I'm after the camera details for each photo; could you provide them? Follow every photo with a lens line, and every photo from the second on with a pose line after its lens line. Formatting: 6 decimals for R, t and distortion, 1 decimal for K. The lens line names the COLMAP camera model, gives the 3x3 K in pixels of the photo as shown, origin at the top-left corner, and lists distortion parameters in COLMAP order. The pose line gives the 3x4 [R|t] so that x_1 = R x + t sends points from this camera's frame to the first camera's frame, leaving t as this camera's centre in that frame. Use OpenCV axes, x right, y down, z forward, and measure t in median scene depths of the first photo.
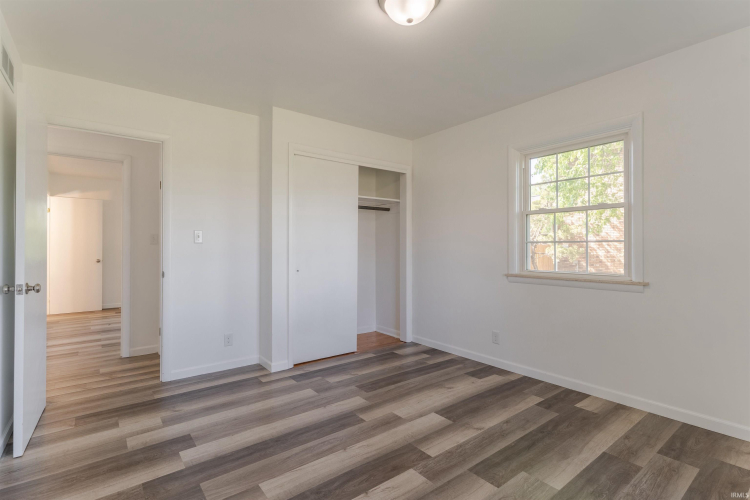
lens RADIAL K [[361.1, 0, 377.0], [0, 361.1, 246.7], [0, 0, 1]] dist [0.008693, -0.000639]
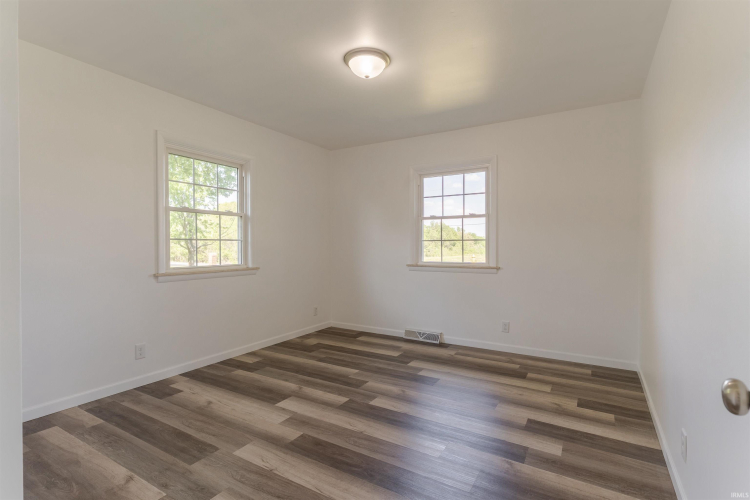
lens RADIAL K [[361.1, 0, 369.2], [0, 361.1, 252.8], [0, 0, 1]] dist [0.008693, -0.000639]
pose [[-0.345810, -0.017034, 0.938150, -0.851735], [-0.003291, 0.999851, 0.016941, 0.007088], [-0.938299, 0.002771, -0.345814, 1.050025]]
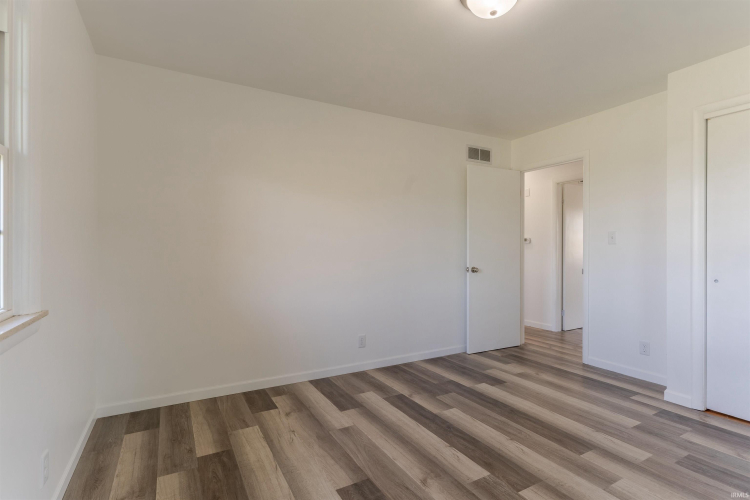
lens RADIAL K [[361.1, 0, 370.2], [0, 361.1, 249.5], [0, 0, 1]] dist [0.008693, -0.000639]
pose [[-0.162332, -0.000976, -0.986736, 0.790365], [0.004997, 0.999986, -0.001811, 0.006399], [0.986724, -0.005225, -0.162325, 0.599180]]
